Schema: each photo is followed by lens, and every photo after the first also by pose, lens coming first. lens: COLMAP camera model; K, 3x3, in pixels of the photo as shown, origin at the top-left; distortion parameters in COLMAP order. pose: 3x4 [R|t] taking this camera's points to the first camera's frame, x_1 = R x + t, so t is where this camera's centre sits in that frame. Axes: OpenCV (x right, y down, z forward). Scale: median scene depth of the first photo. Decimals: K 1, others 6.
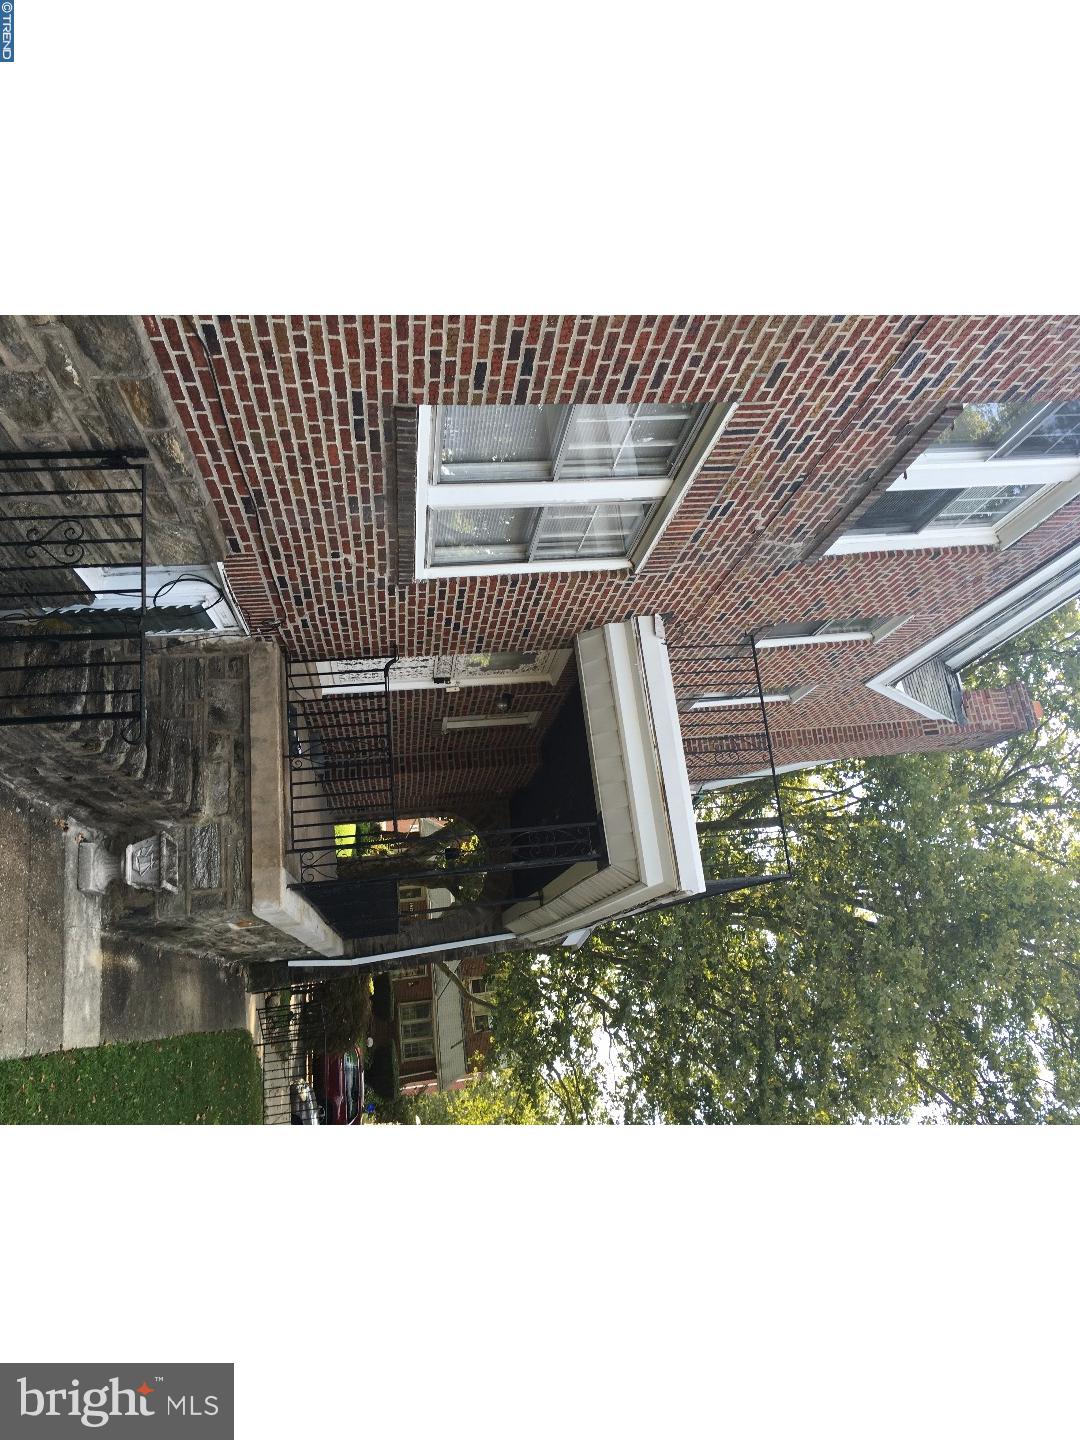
lens RADIAL K [[906.8, 0, 539.5], [0, 906.8, 724.3], [0, 0, 1]] dist [0.009523, -0.000840]
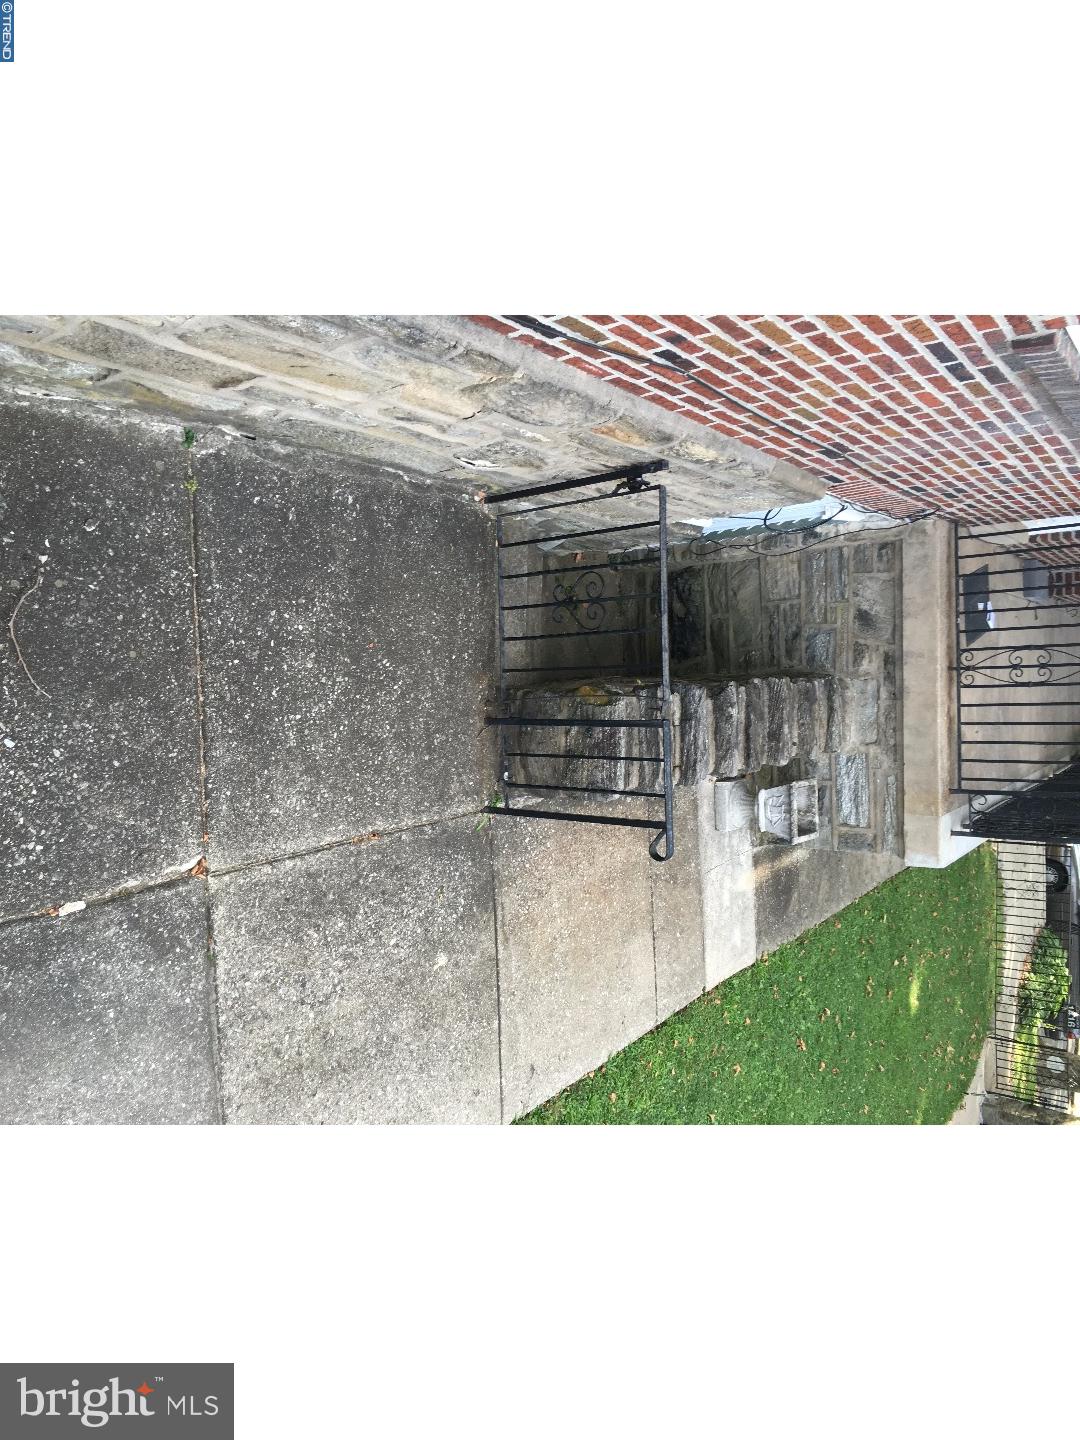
lens RADIAL K [[906.8, 0, 532.3], [0, 906.8, 714.0], [0, 0, 1]] dist [0.009523, -0.000840]
pose [[0.694726, 0.101096, -0.712134, 0.033852], [0.147262, 0.949109, 0.278399, -0.212593], [0.704038, -0.298281, 0.644483, 0.239701]]
